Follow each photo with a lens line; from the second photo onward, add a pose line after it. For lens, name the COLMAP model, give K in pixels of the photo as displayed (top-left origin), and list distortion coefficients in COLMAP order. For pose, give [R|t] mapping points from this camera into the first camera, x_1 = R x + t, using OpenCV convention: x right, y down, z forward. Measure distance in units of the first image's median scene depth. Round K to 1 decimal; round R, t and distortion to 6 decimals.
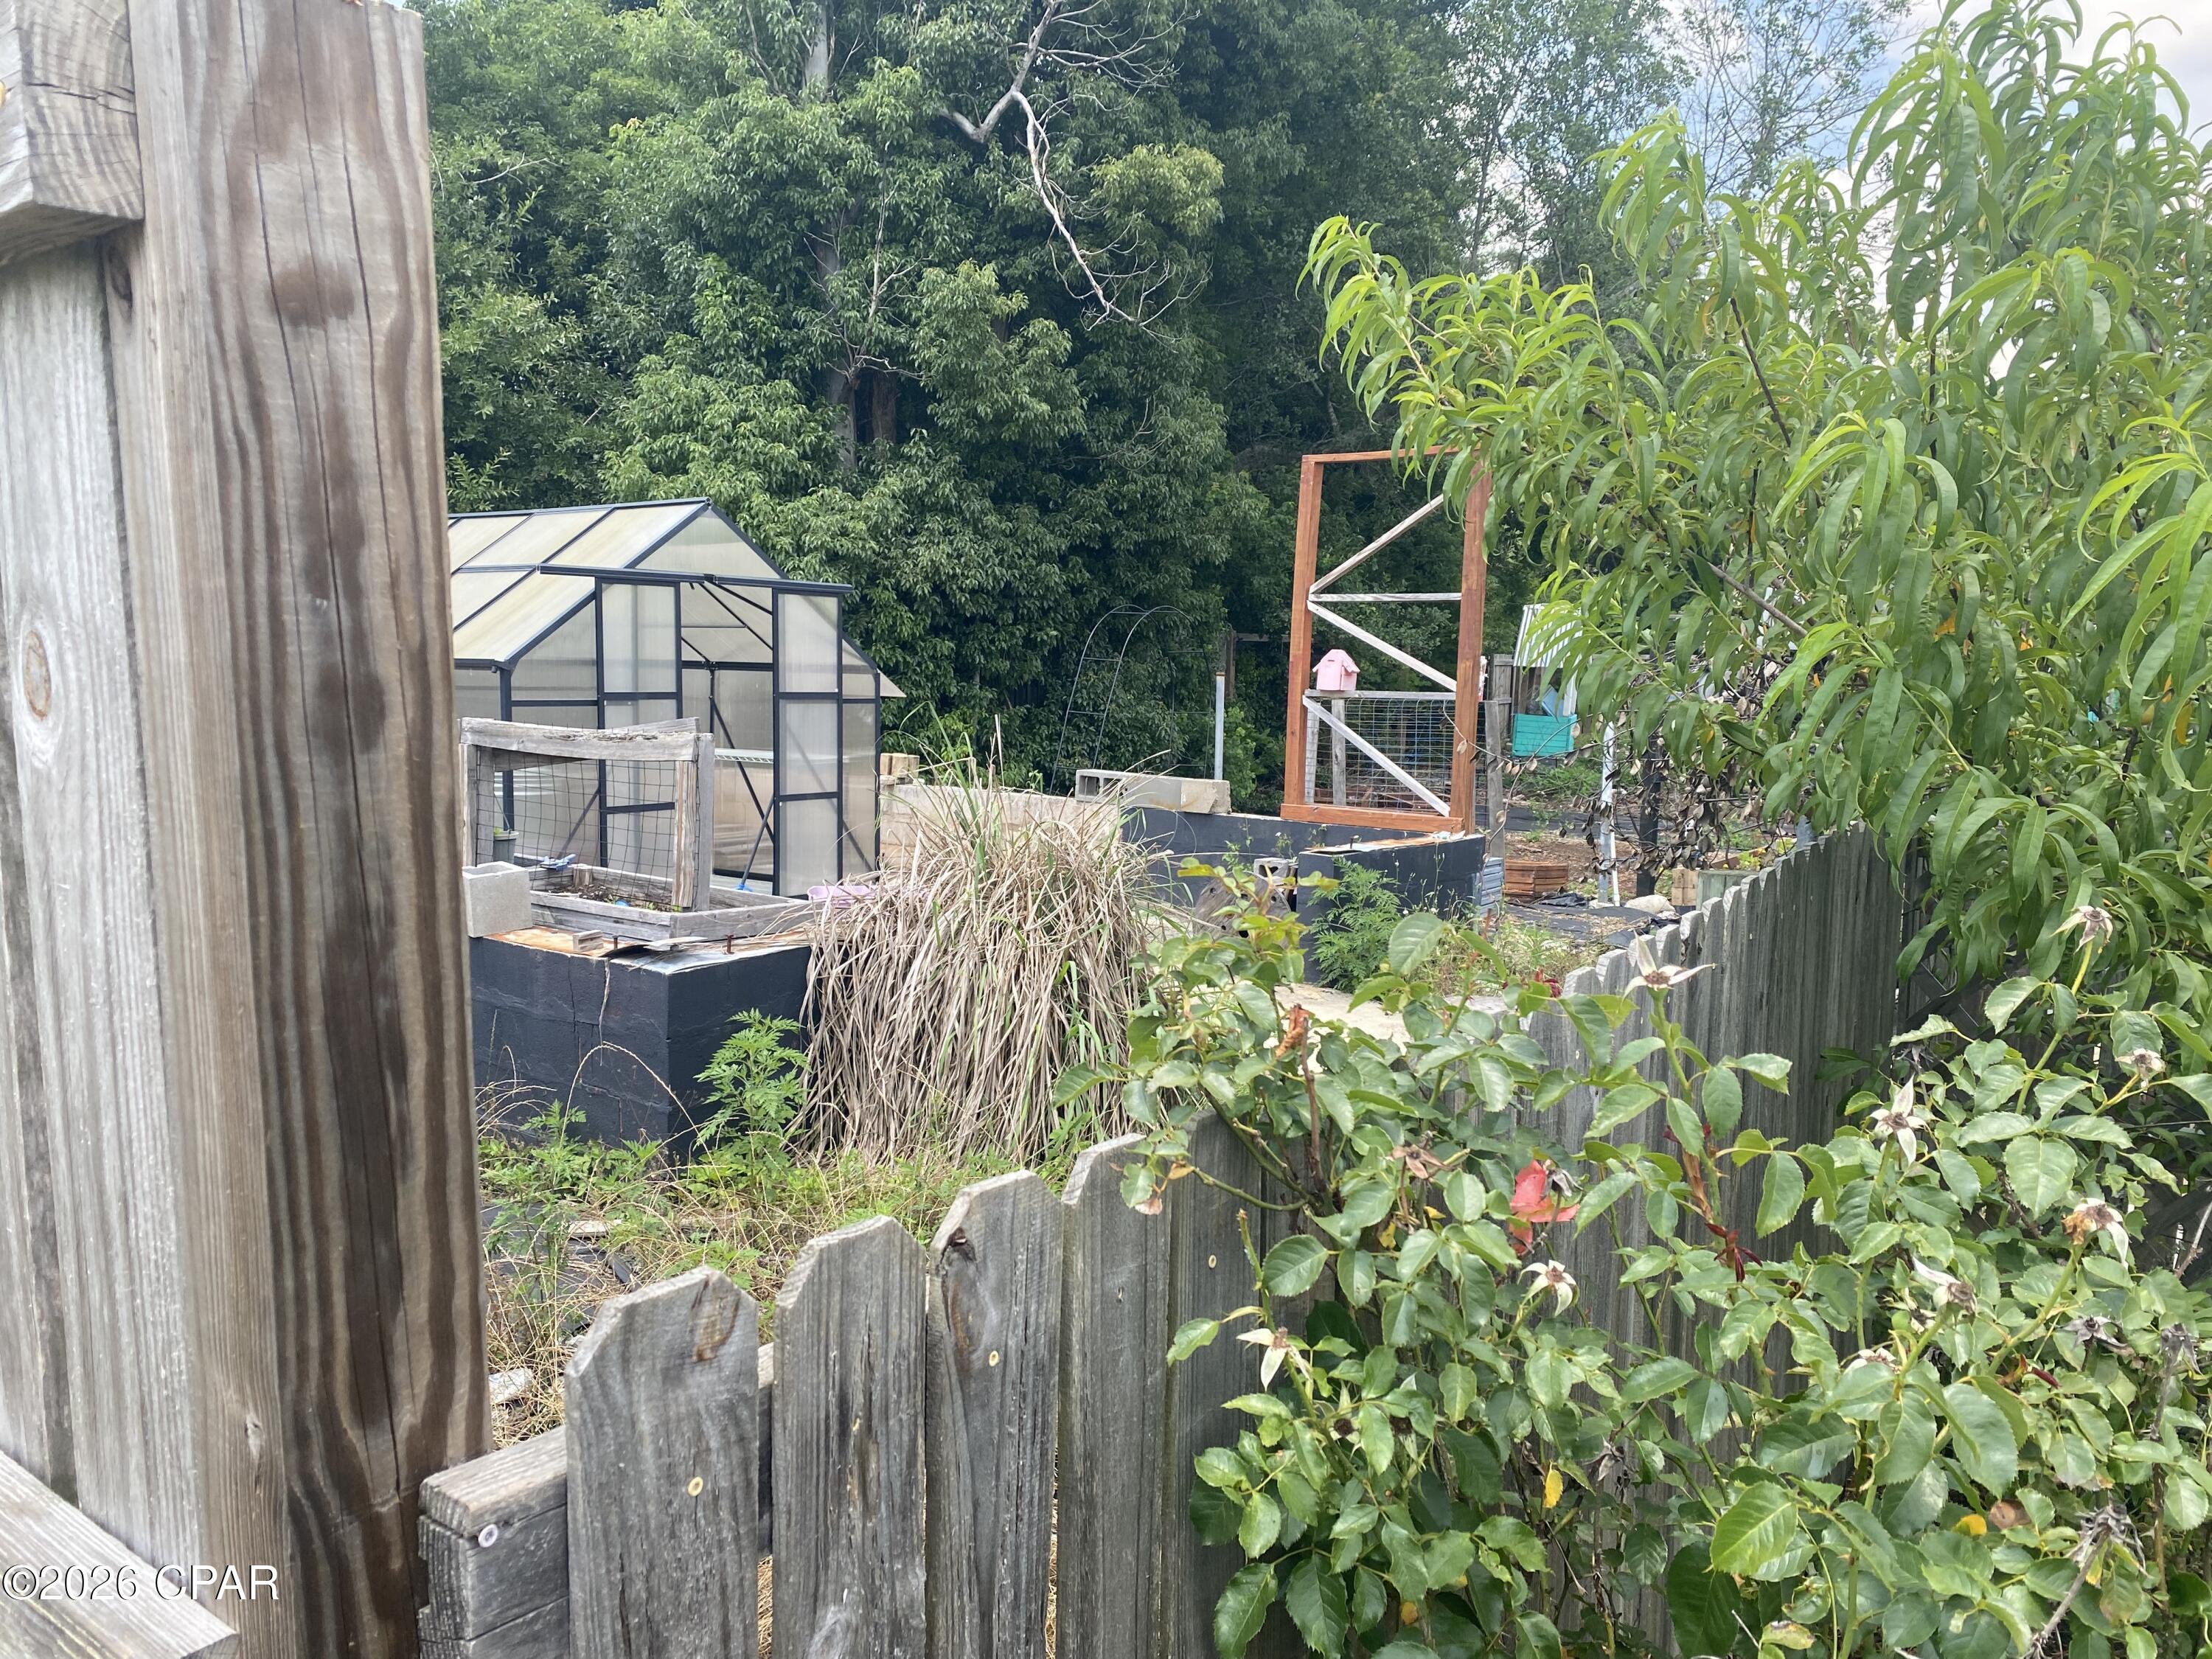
lens RADIAL K [[1708.1, 0, 1106.6], [0, 1708.1, 832.5], [0, 0, 1]] dist [0.063312, -0.062305]
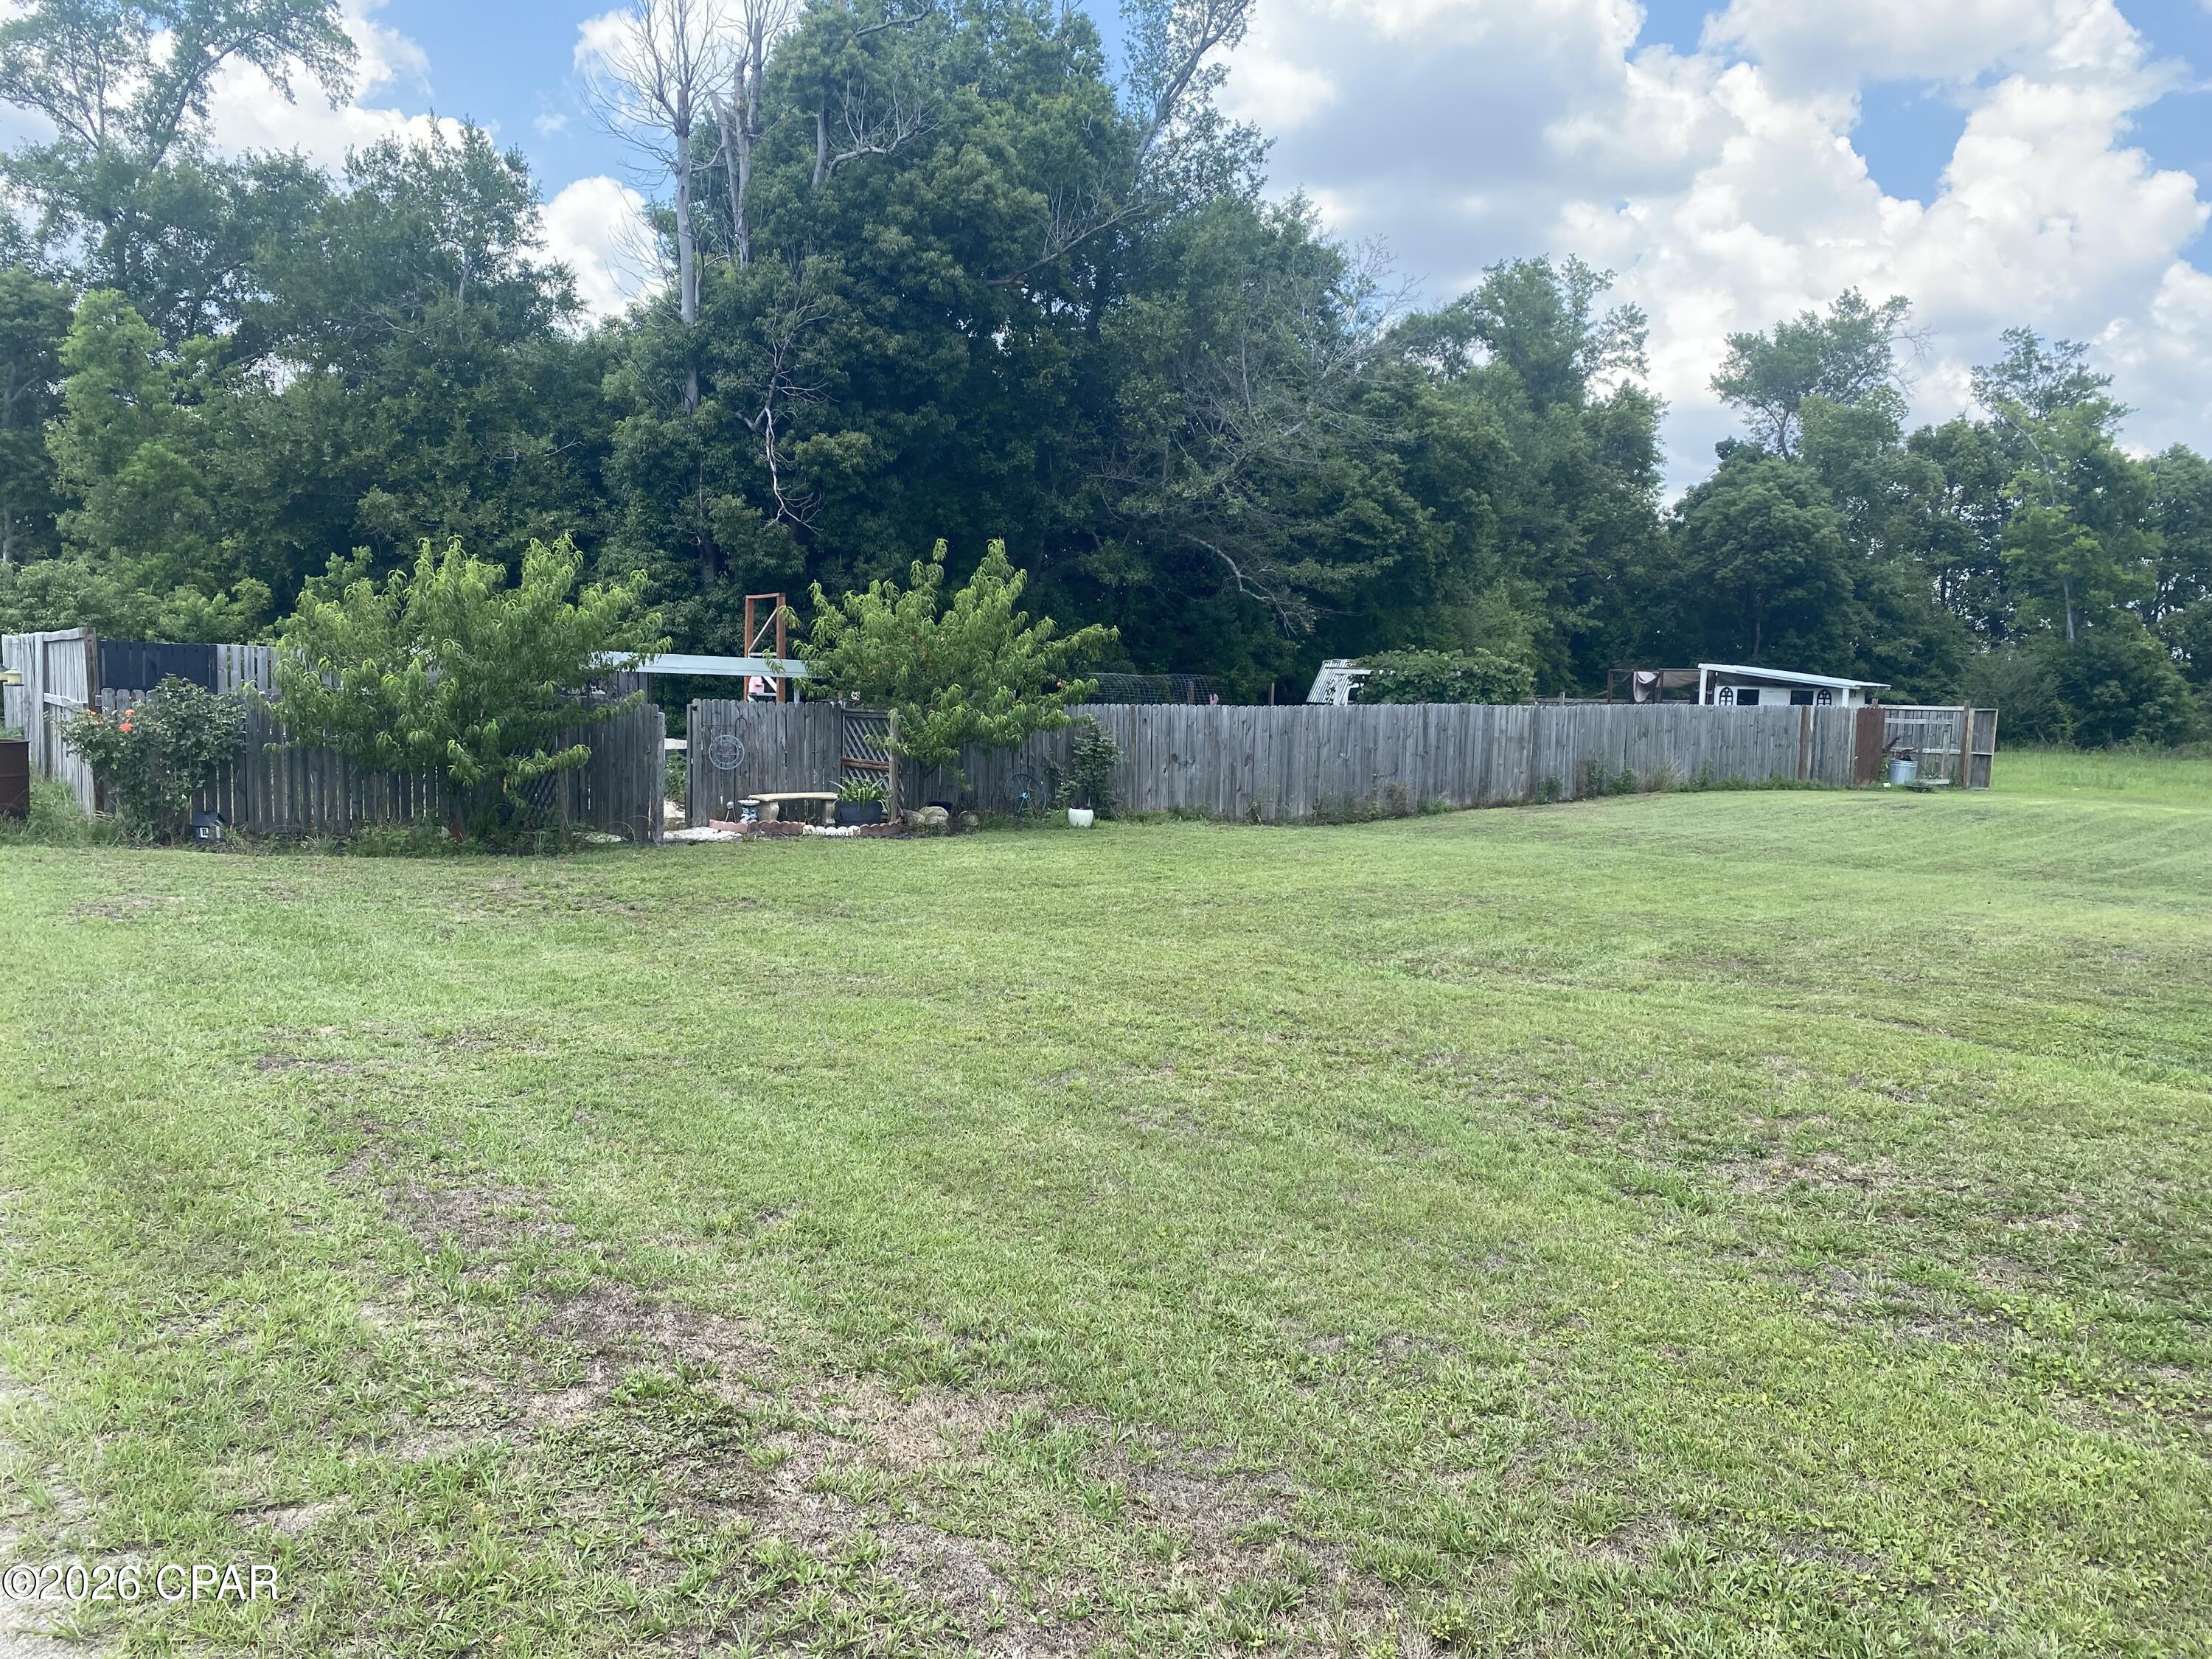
lens RADIAL K [[1708.1, 0, 1105.0], [0, 1708.1, 829.9], [0, 0, 1]] dist [0.063312, -0.062305]
pose [[0.980266, 0.005248, -0.197614, 0.749502], [-0.012365, 0.999318, -0.034800, 0.138567], [0.197297, 0.036556, 0.979662, -0.907330]]
